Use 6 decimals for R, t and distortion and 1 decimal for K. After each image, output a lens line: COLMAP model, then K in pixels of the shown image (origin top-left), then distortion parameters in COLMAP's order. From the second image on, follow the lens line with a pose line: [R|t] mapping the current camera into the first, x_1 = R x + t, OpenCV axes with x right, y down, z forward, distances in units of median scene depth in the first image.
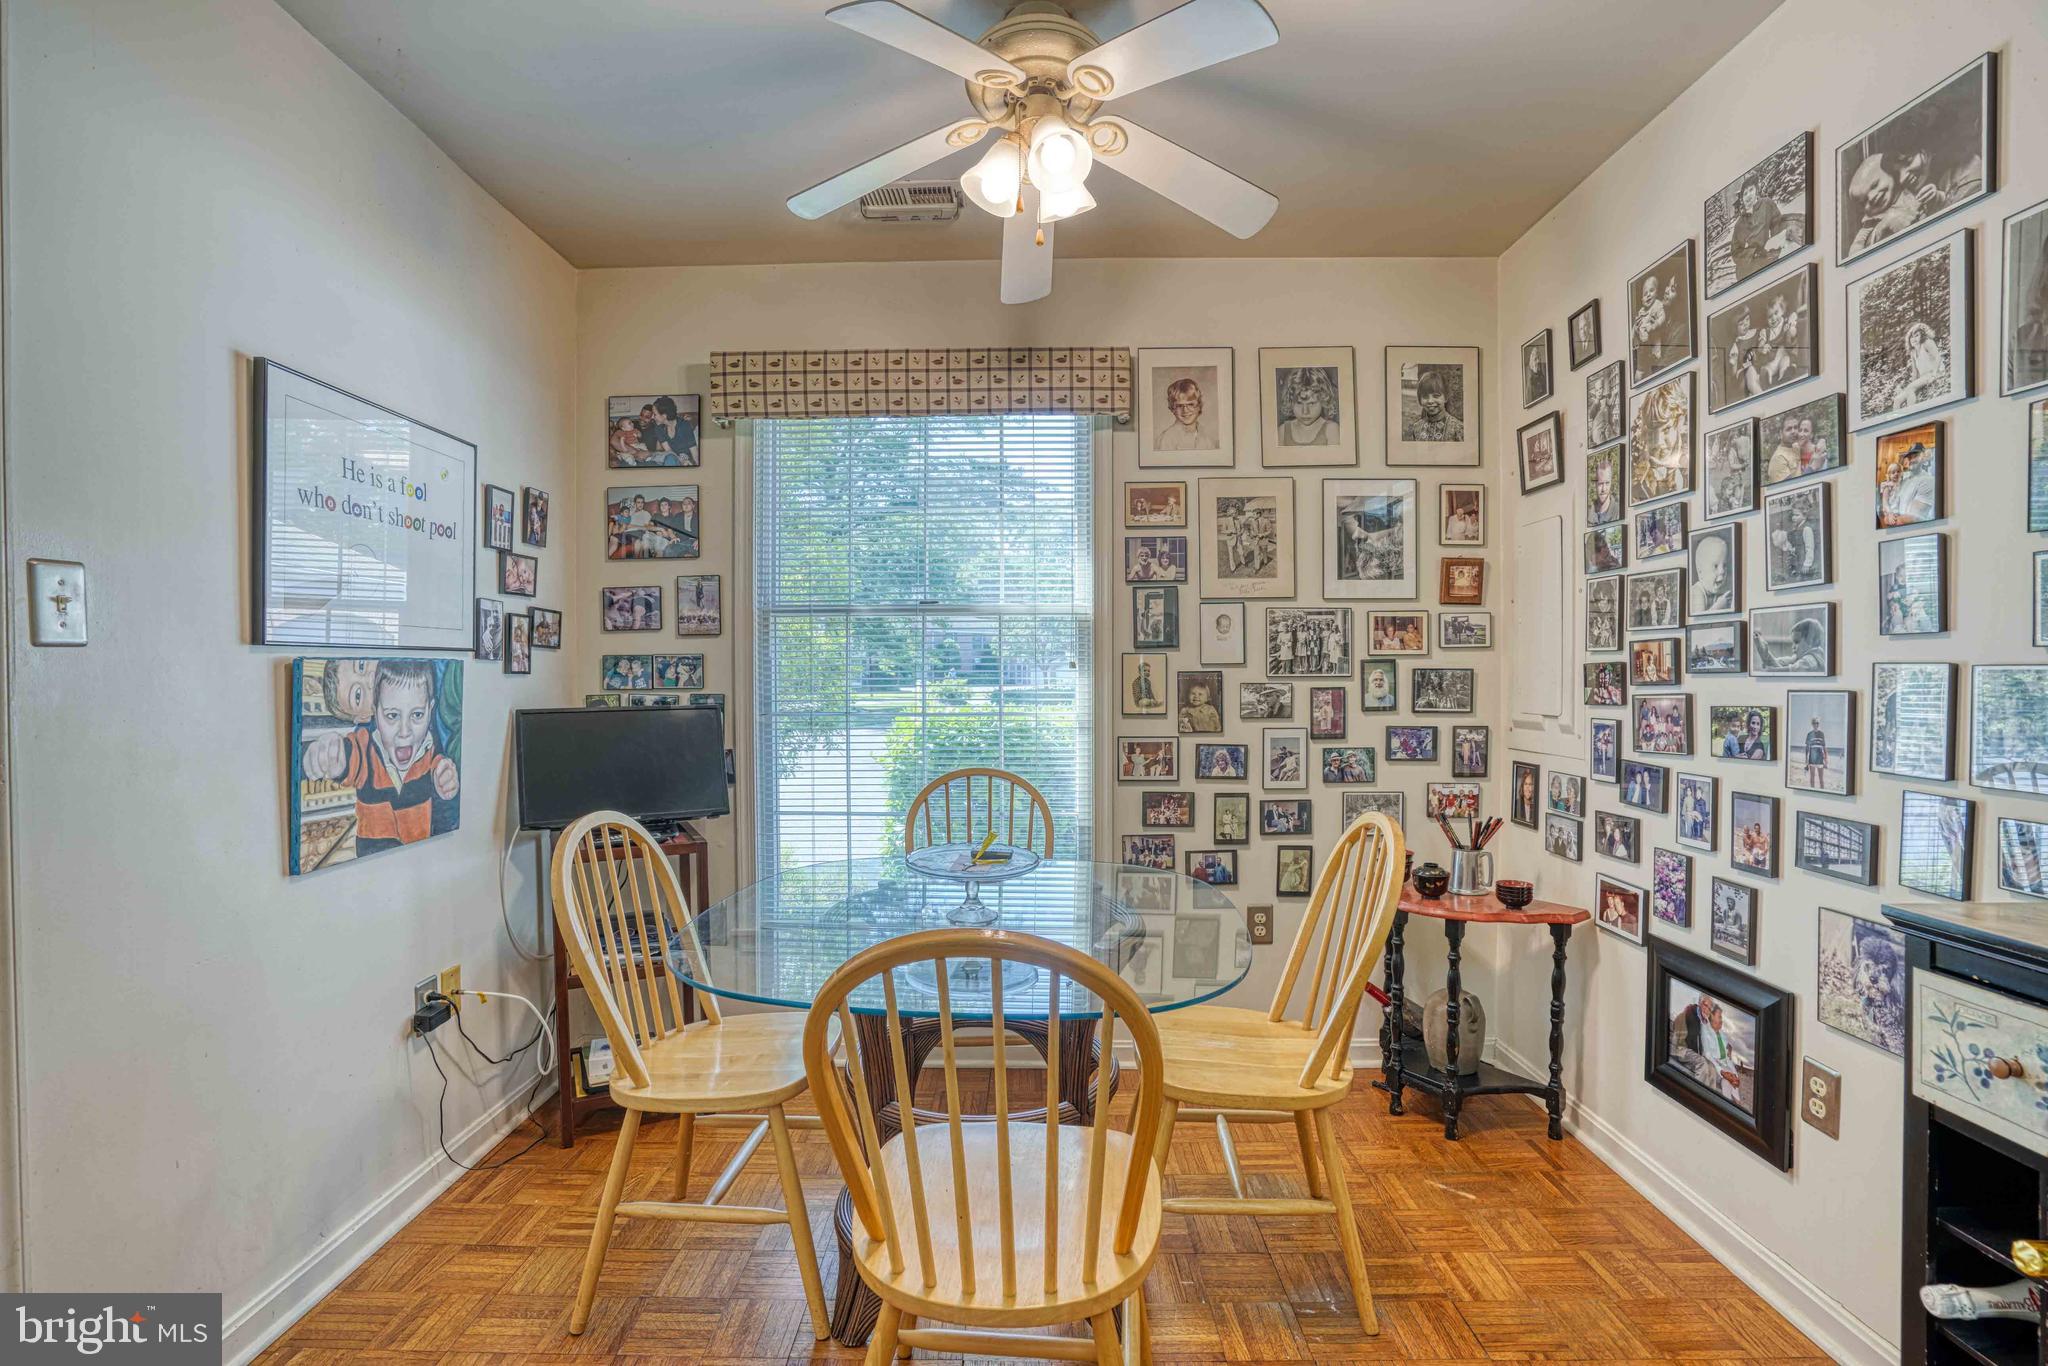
lens RADIAL K [[933.2, 0, 1026.7], [0, 933.2, 686.7], [0, 0, 1]] dist [-0.018424, 0.005555]
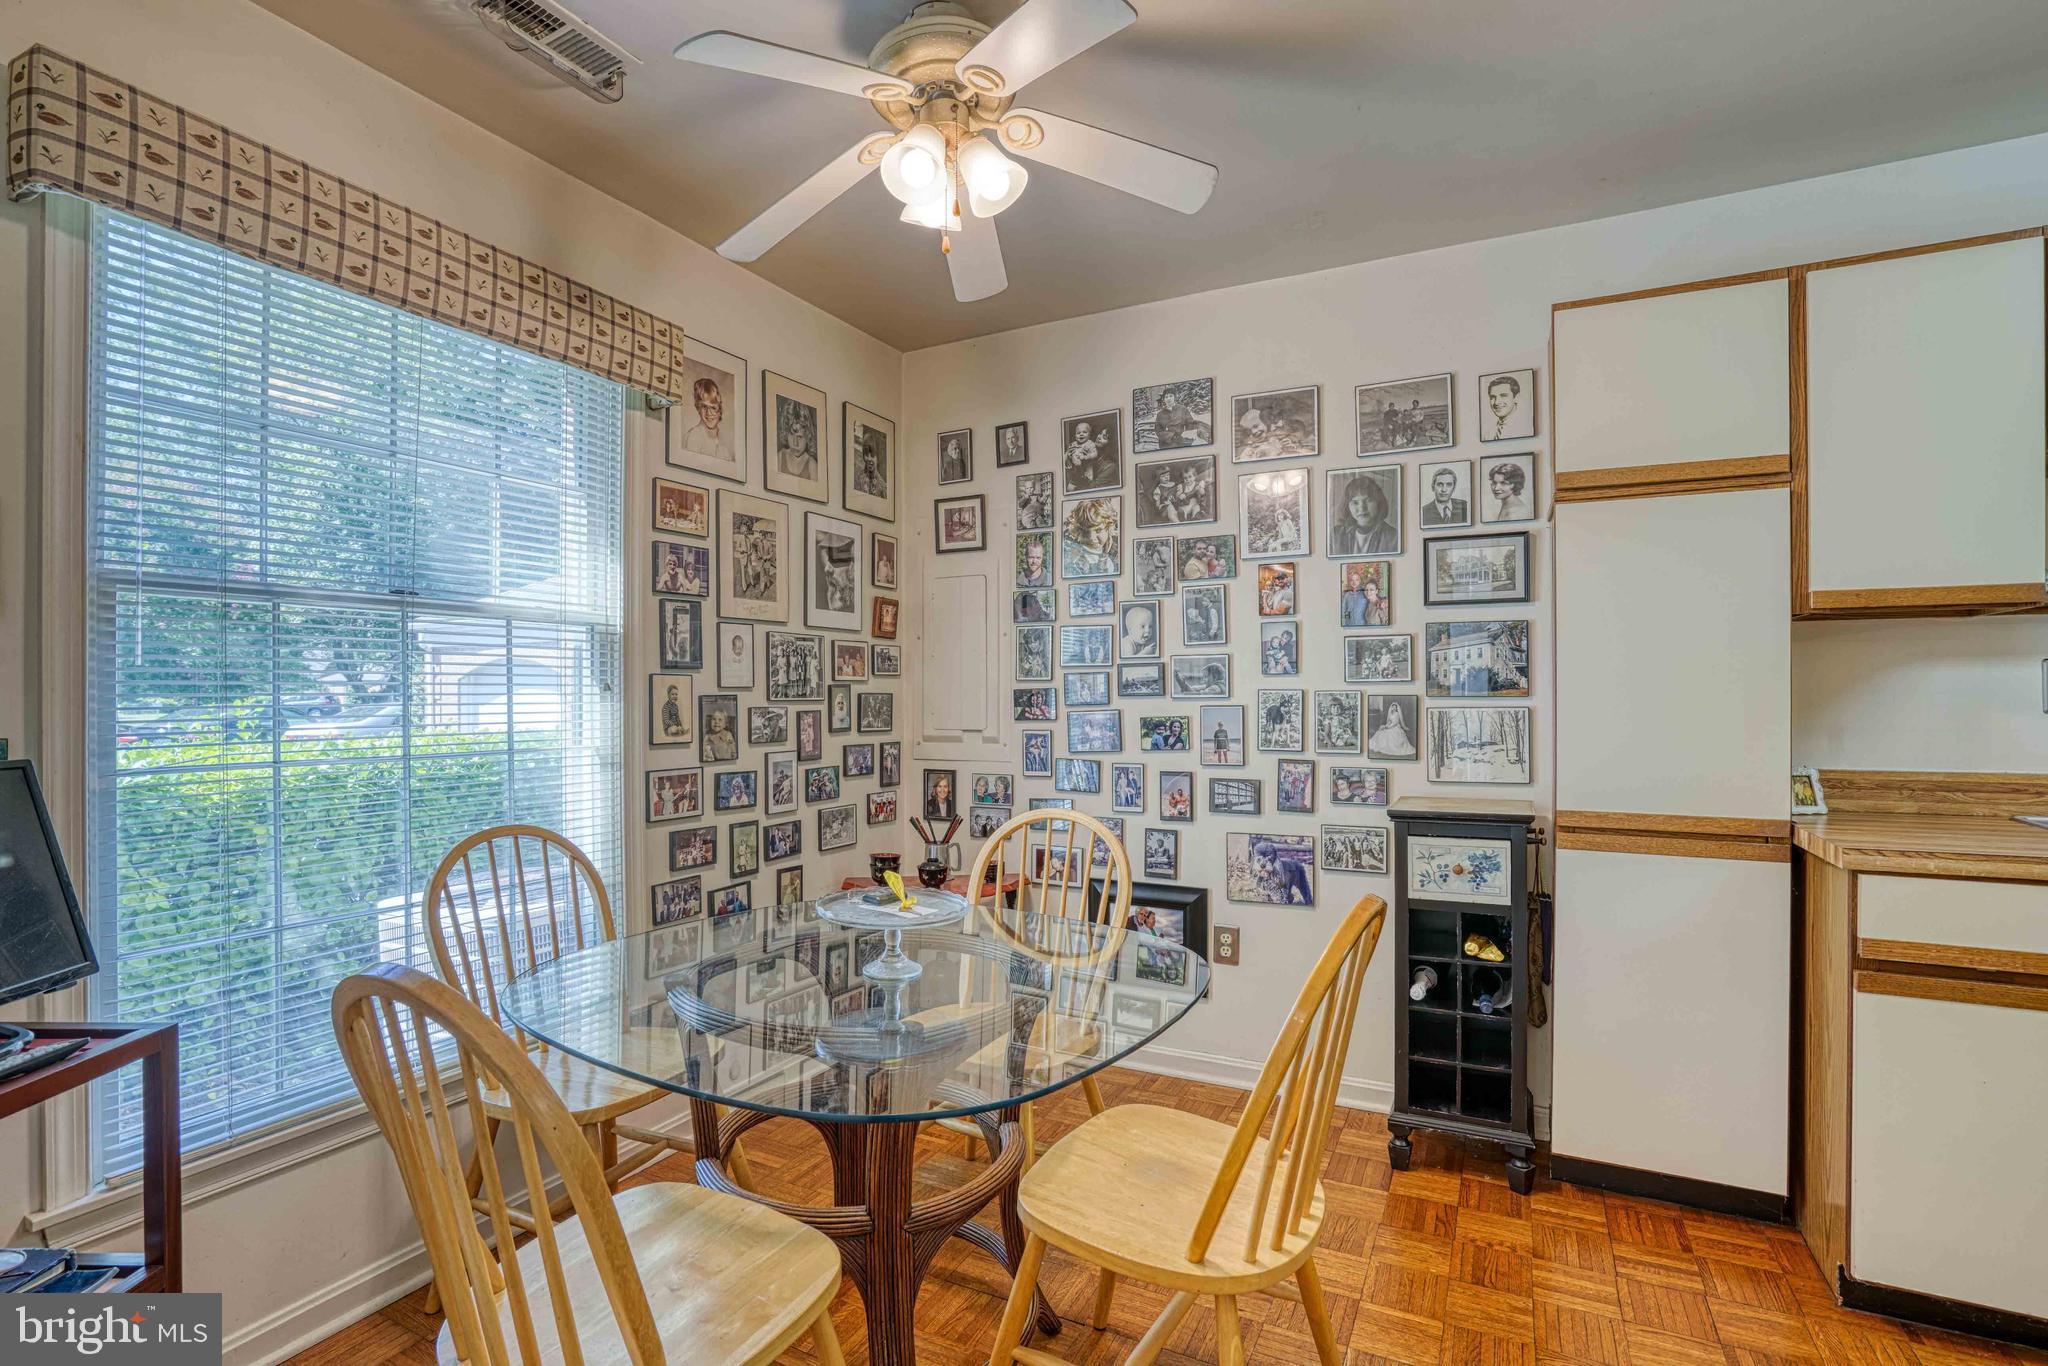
lens RADIAL K [[933.2, 0, 1073.9], [0, 933.2, 688.3], [0, 0, 1]] dist [-0.018424, 0.005555]
pose [[0.473221, 0.008151, 0.880906, -0.482386], [0.016095, 0.999710, -0.017897, -0.000977], [-0.880797, 0.022648, 0.472952, 0.259182]]
